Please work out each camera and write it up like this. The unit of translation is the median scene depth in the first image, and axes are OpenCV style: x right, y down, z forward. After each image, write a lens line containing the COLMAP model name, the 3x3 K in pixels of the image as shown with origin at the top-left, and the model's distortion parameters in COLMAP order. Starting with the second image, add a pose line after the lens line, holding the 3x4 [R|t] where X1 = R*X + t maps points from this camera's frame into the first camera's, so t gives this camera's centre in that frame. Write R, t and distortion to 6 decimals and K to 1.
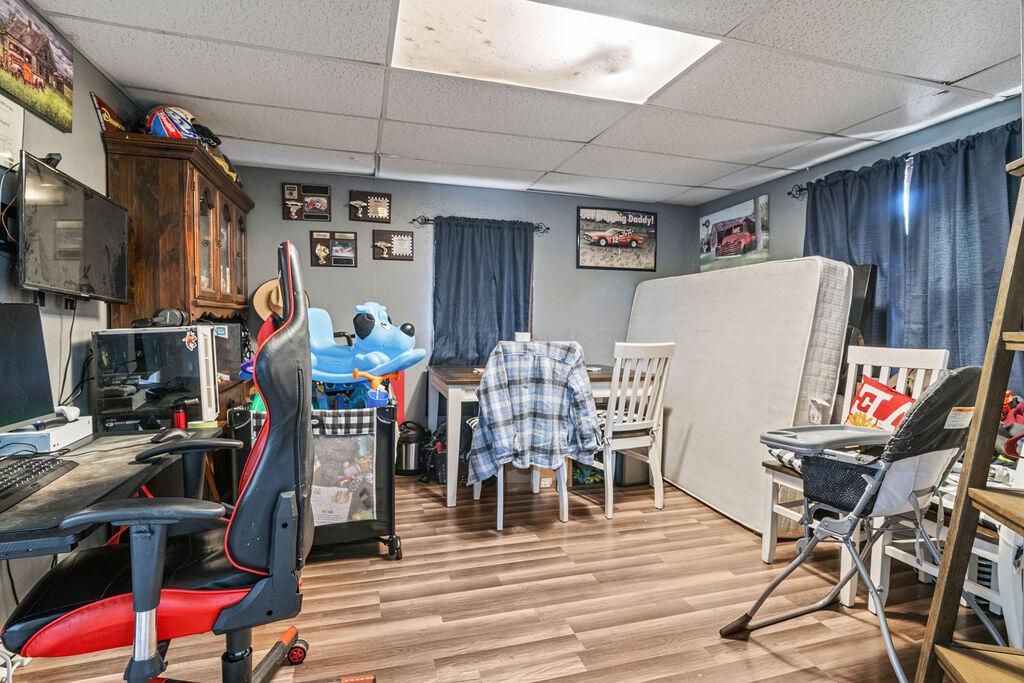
lens RADIAL K [[526.4, 0, 514.4], [0, 526.4, 338.6], [0, 0, 1]] dist [-0.006677, -0.002609]
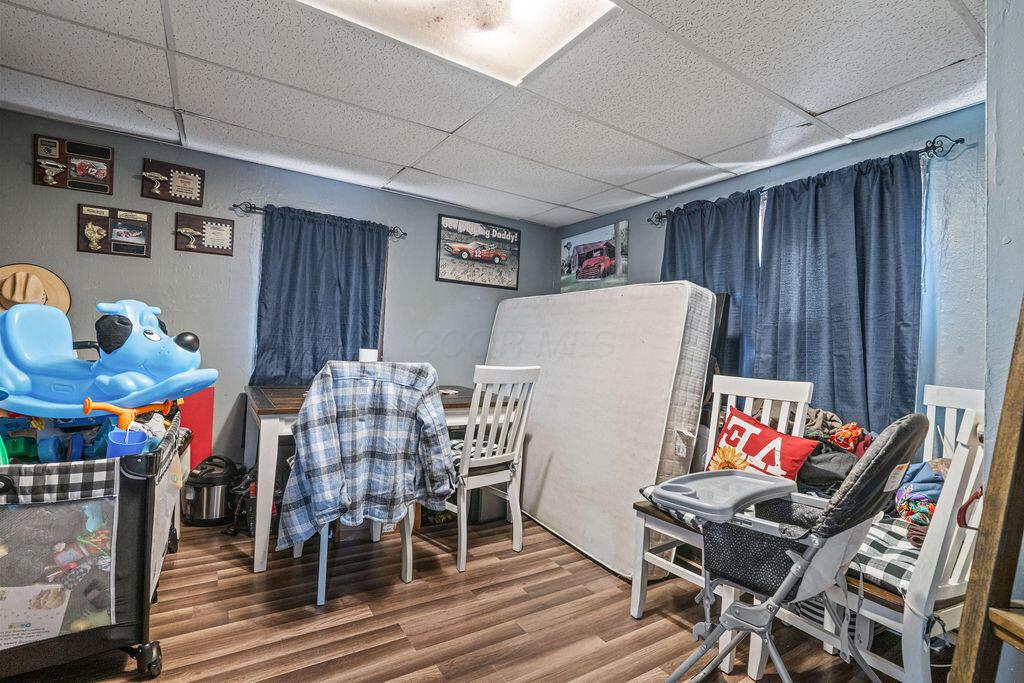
lens RADIAL K [[472.5, 0, 514.4], [0, 472.5, 337.6], [0, 0, 1]] dist [-0.005129, -0.001017]
pose [[0.961424, 0.038329, 0.272386, 0.041743], [-0.029063, 0.998856, -0.037974, -0.009951], [-0.273530, 0.028593, 0.961438, 0.244406]]
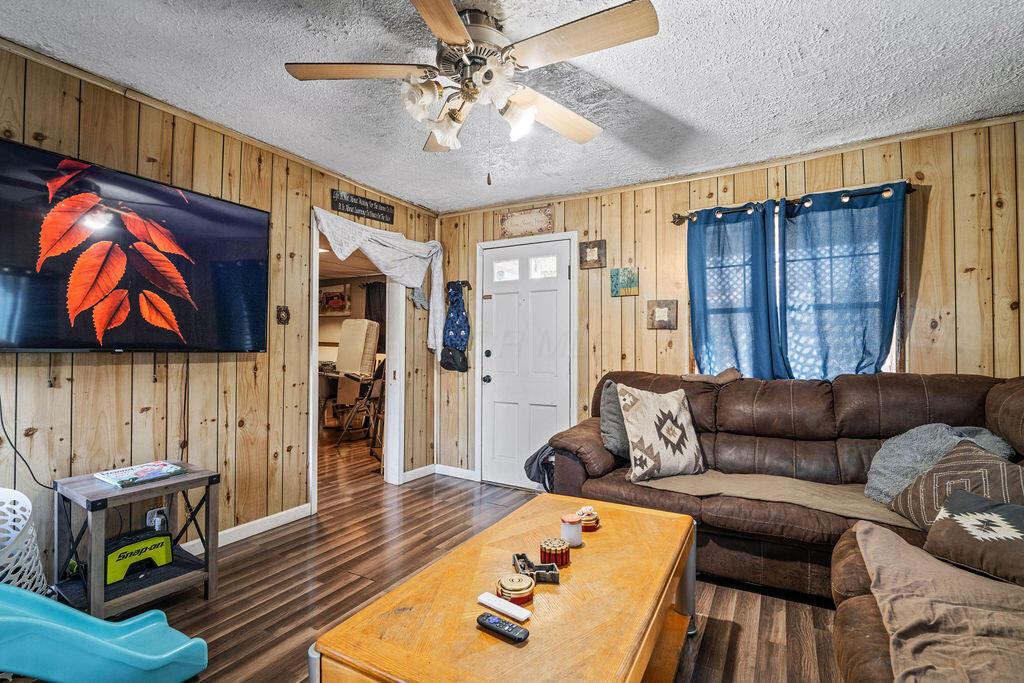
lens RADIAL K [[472.5, 0, 512.8], [0, 472.5, 341.5], [0, 0, 1]] dist [-0.005129, -0.001017]
pose [[0.729133, 0.010712, 0.684288, -0.423588], [0.015178, 0.999378, -0.031817, 0.033265], [-0.684204, 0.033585, 0.728517, -1.032695]]
